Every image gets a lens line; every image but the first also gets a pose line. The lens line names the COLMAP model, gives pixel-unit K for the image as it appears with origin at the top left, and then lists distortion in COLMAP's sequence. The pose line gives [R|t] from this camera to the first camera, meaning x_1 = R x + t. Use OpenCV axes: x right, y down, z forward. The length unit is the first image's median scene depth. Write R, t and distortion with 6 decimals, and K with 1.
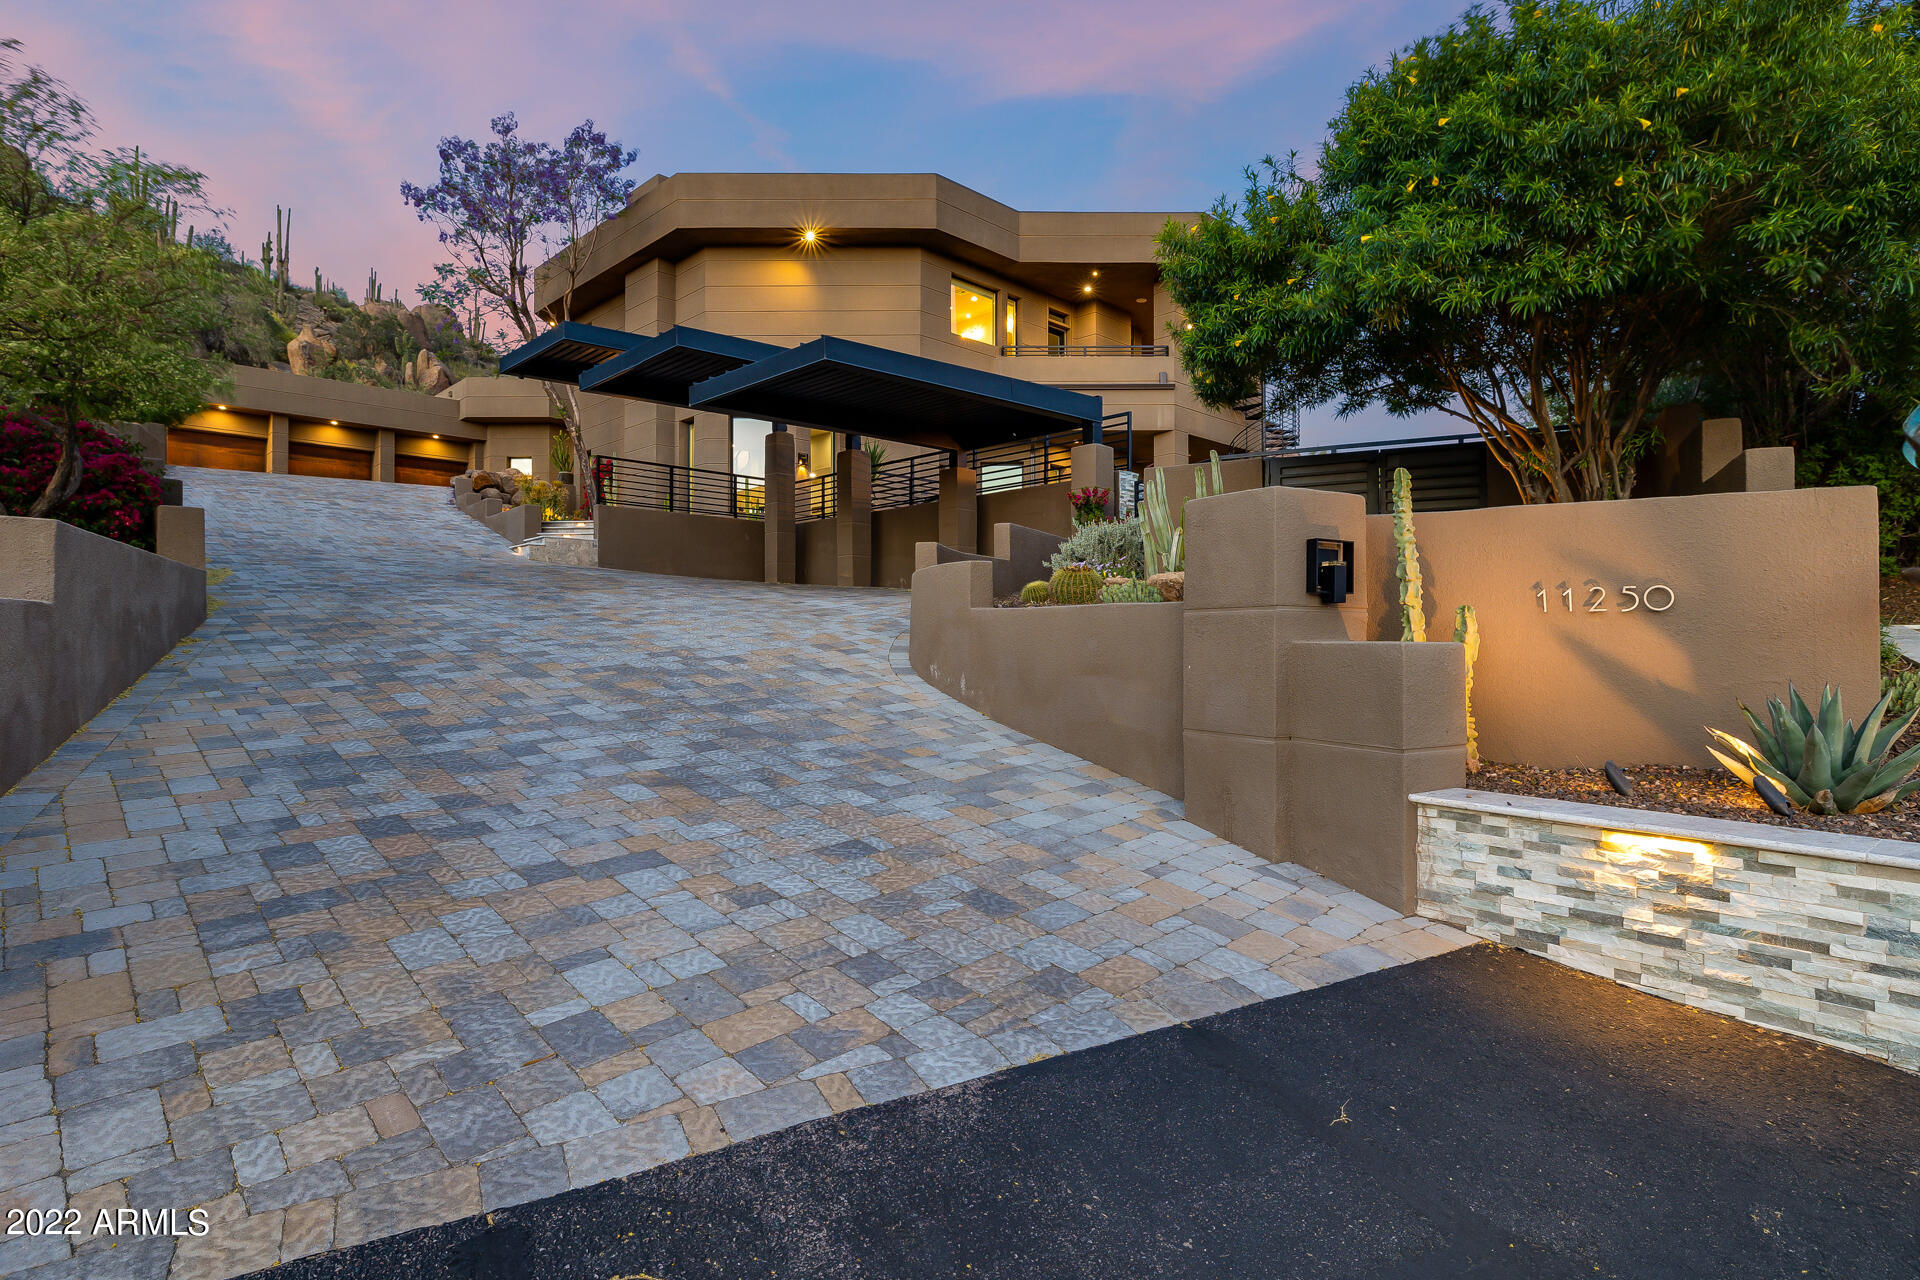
lens RADIAL K [[975.9, 0, 950.2], [0, 975.9, 652.1], [0, 0, 1]] dist [-0.005669, 0.001593]
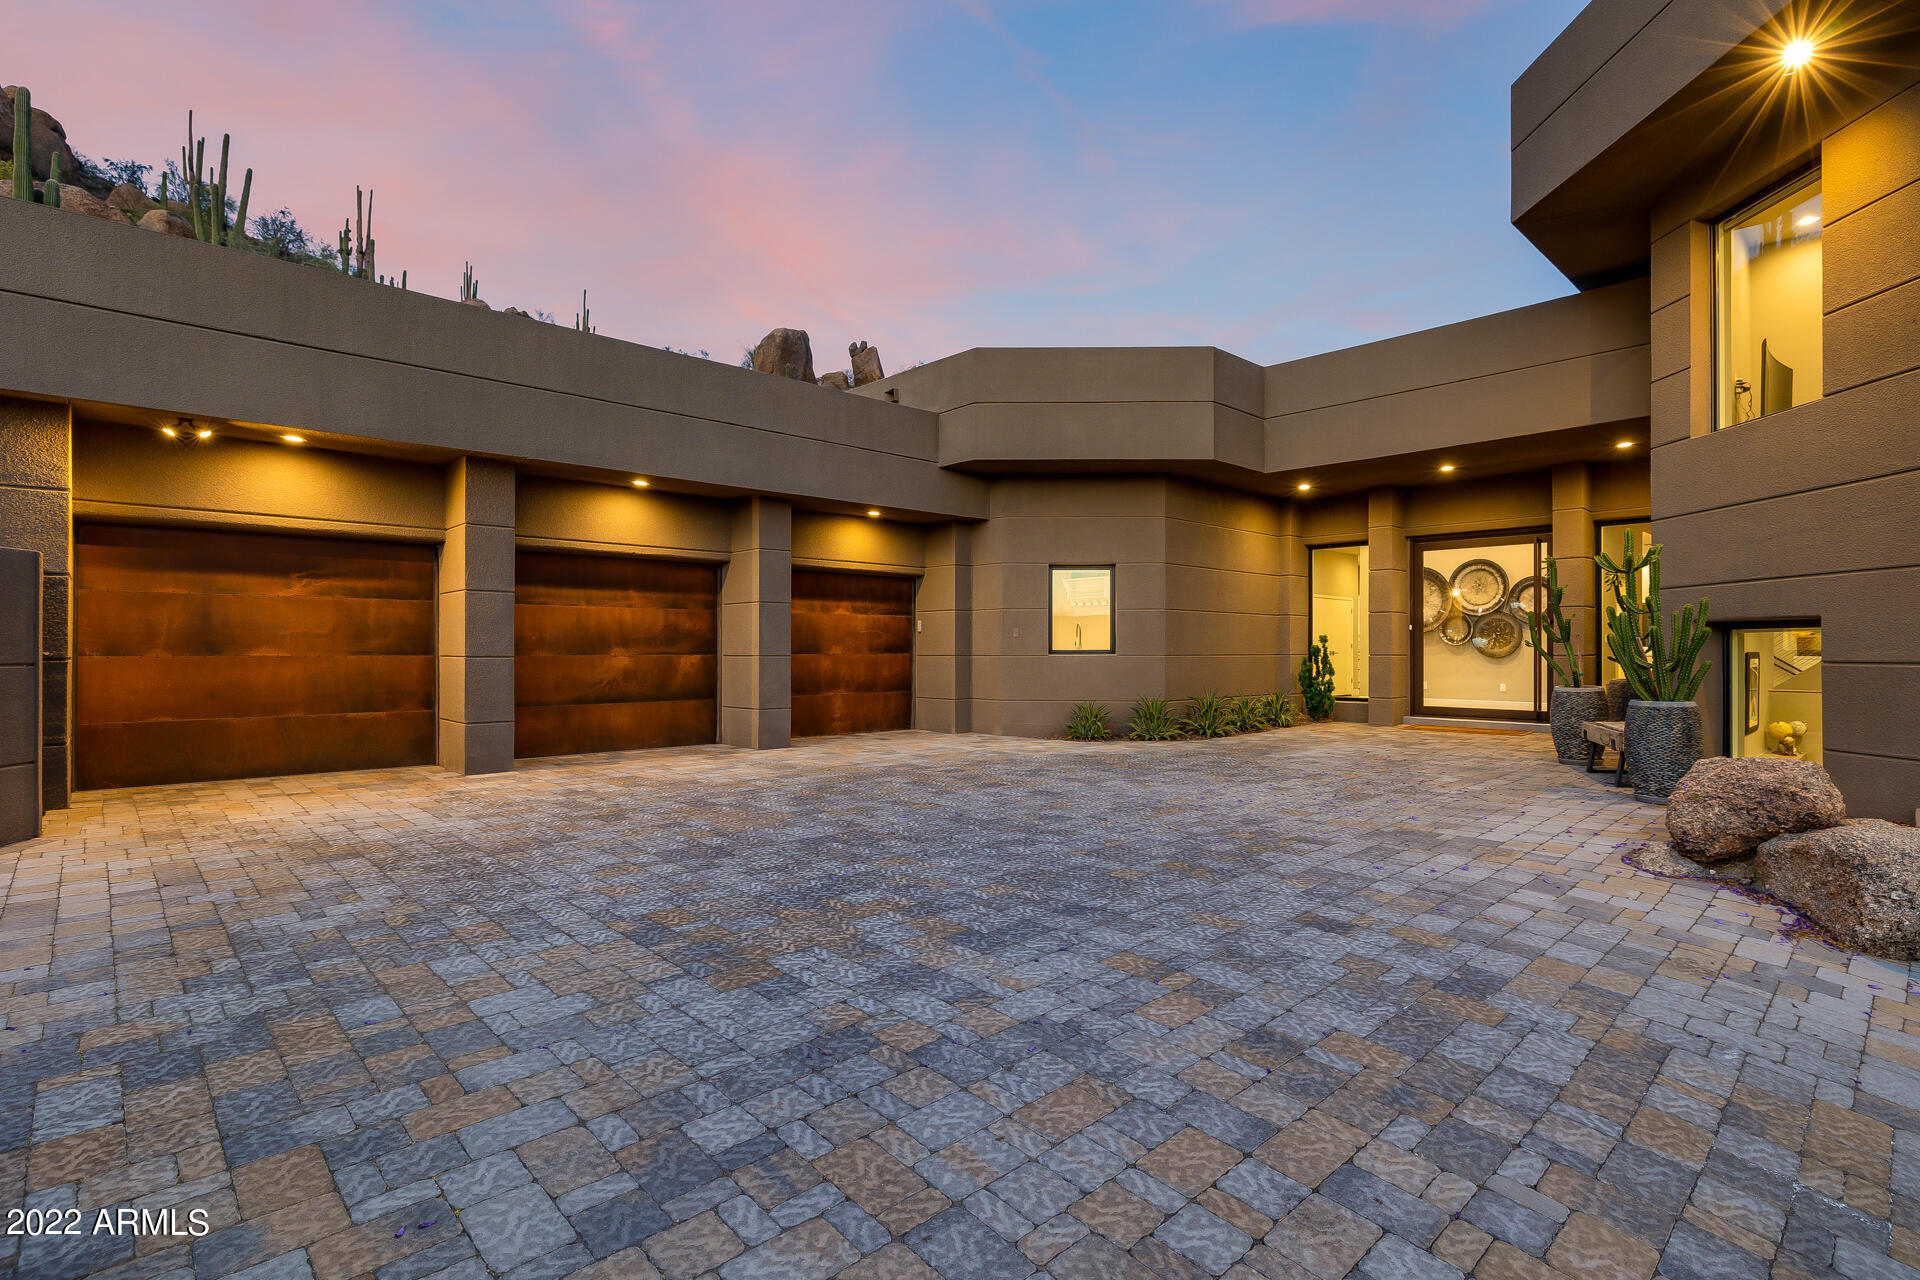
lens RADIAL K [[906.7, 0, 929.4], [0, 906.7, 659.5], [0, 0, 1]] dist [-0.014921, 0.003478]
pose [[0.999627, 0.001296, -0.027294, -0.542301], [-0.001094, 0.999972, 0.007410, -0.184467], [0.027302, -0.007378, 0.999600, 0.725802]]
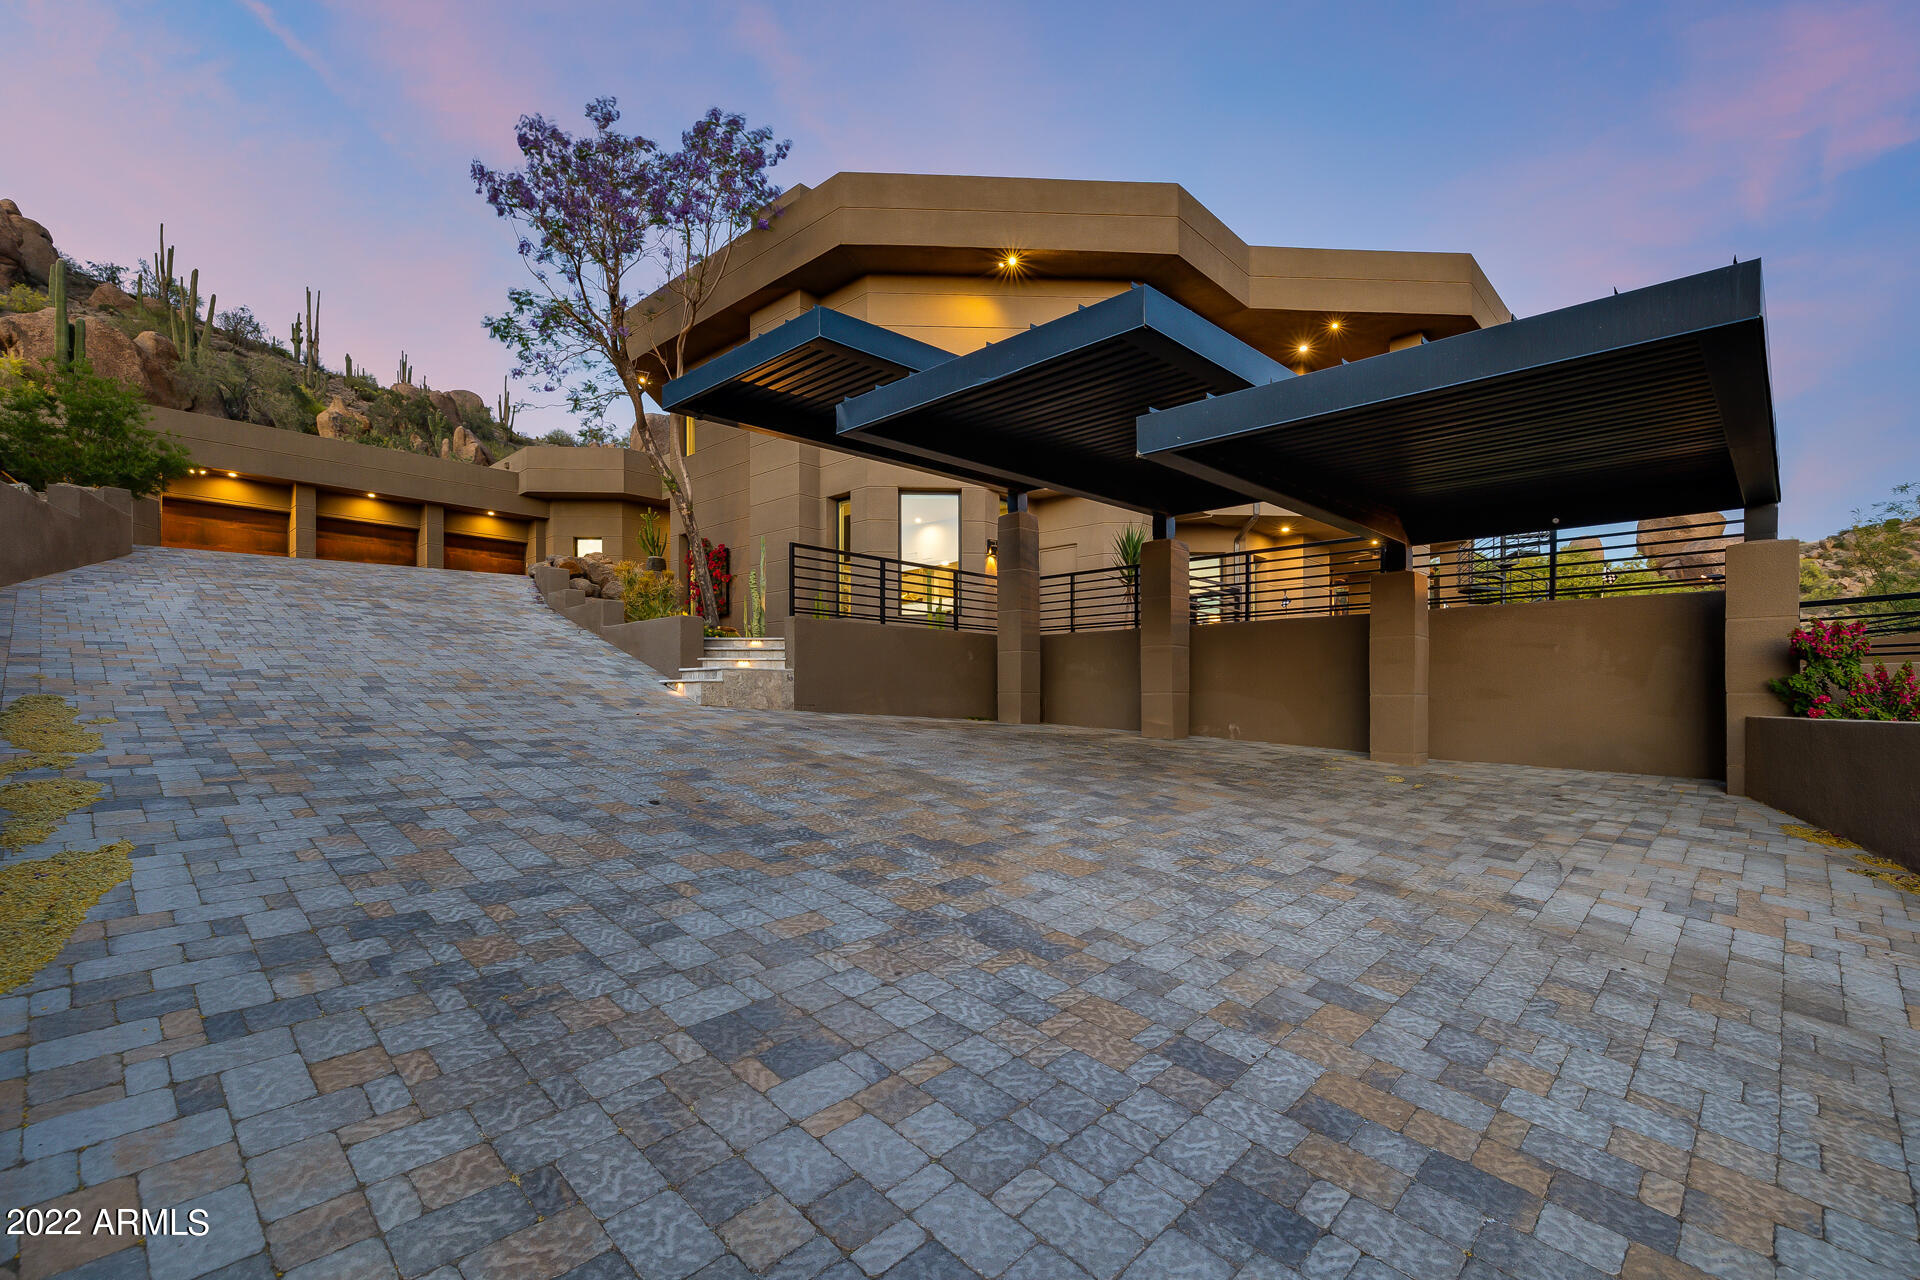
lens RADIAL K [[809.6, 0, 960.6], [0, 809.6, 708.6], [0, 0, 1]] dist [-0.001389, -0.001348]
pose [[0.997581, -0.003838, 0.069415, -0.166348], [0.002986, 0.999919, 0.012372, -0.055199], [-0.069457, -0.012134, 0.997511, 0.252763]]
